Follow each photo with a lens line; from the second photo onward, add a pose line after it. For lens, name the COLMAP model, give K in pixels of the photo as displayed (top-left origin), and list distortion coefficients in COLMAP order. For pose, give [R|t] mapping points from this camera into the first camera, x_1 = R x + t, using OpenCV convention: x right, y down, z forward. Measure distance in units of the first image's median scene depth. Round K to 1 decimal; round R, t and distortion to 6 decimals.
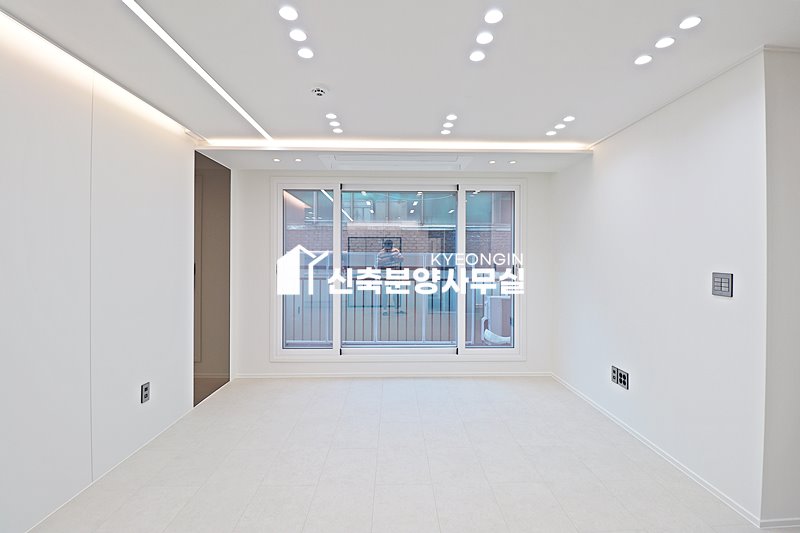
lens RADIAL K [[370.6, 0, 402.1], [0, 370.6, 262.2], [0, 0, 1]] dist [-0.005836, -0.009578]
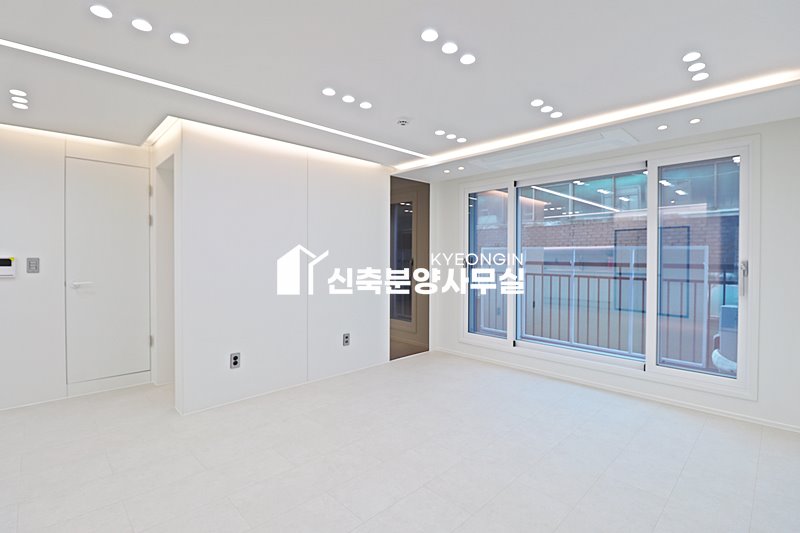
lens RADIAL K [[379.6, 0, 397.8], [0, 379.6, 258.9], [0, 0, 1]] dist [-0.009354, -0.001556]
pose [[0.677651, 0.004984, -0.735366, 0.393128], [-0.007608, 0.999971, -0.000234, 0.008745], [0.735344, 0.005753, 0.677670, 0.042351]]
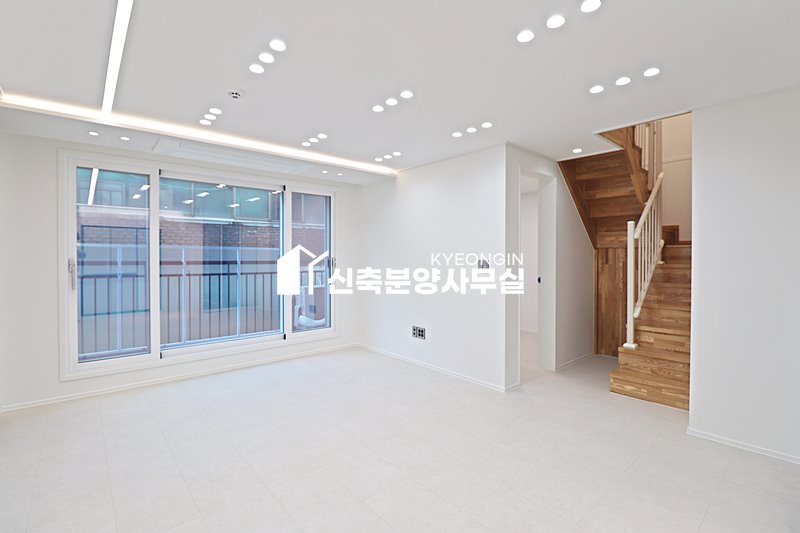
lens RADIAL K [[370.6, 0, 399.0], [0, 370.6, 263.4], [0, 0, 1]] dist [-0.005836, -0.009578]
pose [[0.771677, -0.016129, 0.635810, -0.289409], [0.005809, 0.999815, 0.018313, 0.003999], [-0.635988, -0.010439, 0.771629, -0.067803]]
